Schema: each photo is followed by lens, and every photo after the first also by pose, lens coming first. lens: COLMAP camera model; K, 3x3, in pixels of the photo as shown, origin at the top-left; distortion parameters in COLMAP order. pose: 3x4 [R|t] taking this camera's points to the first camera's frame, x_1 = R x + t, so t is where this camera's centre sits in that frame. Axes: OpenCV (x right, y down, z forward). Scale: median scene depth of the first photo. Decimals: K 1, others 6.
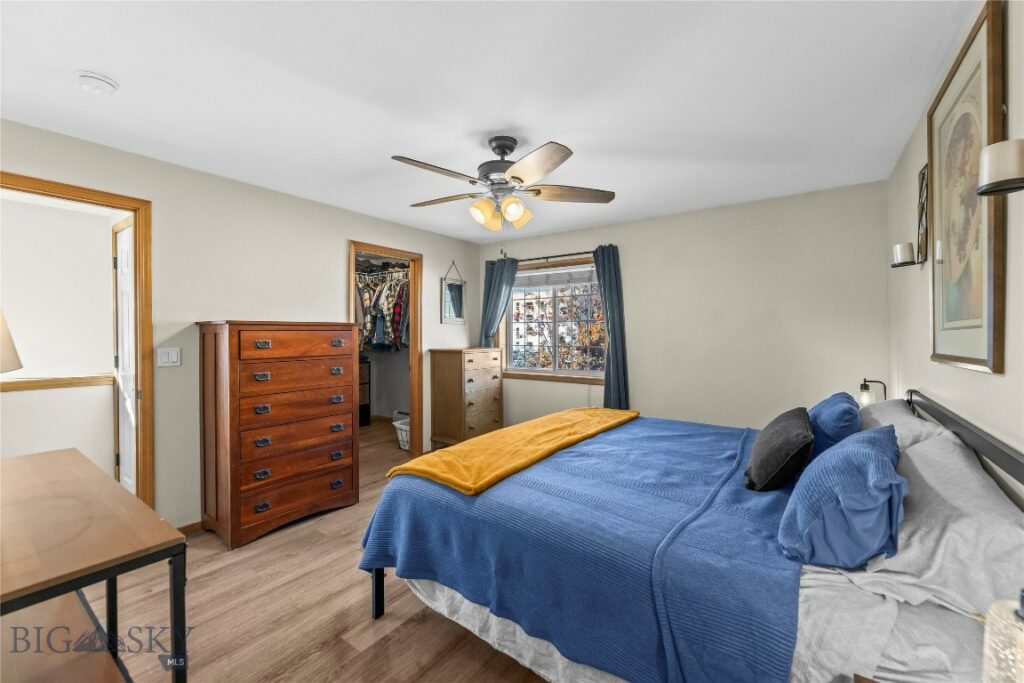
lens RADIAL K [[418.0, 0, 514.7], [0, 418.0, 336.8], [0, 0, 1]] dist [0.011065, -0.000304]
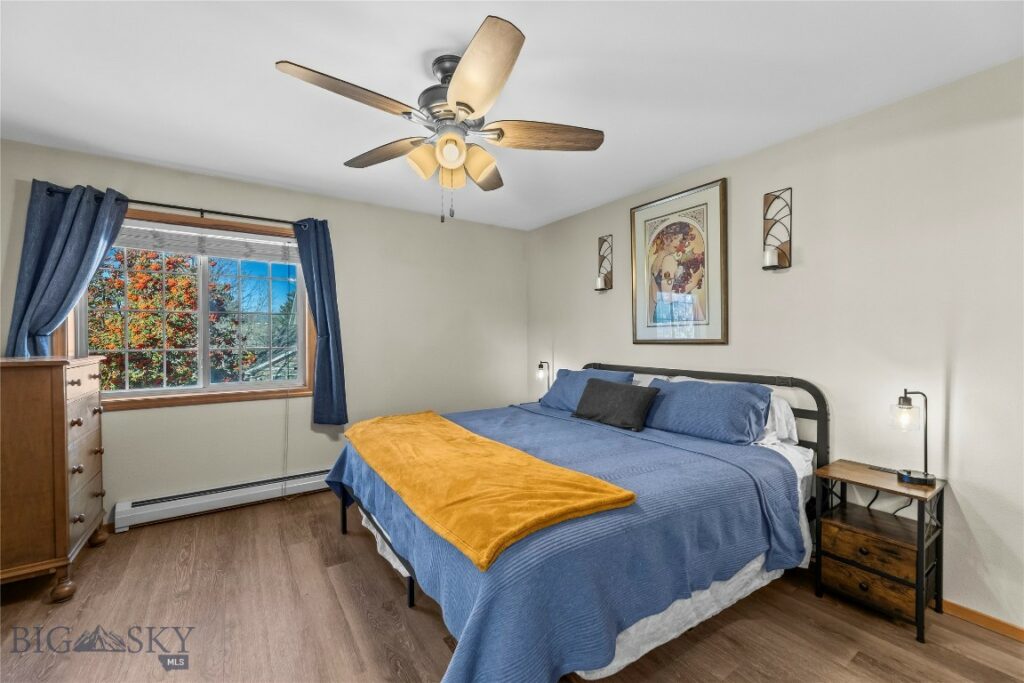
lens RADIAL K [[418.0, 0, 517.3], [0, 418.0, 342.0], [0, 0, 1]] dist [0.011065, -0.000304]
pose [[0.360701, -0.010528, 0.932622, -0.751503], [0.008590, 0.999931, 0.007966, 0.022428], [-0.932642, 0.005138, 0.360766, 0.675163]]
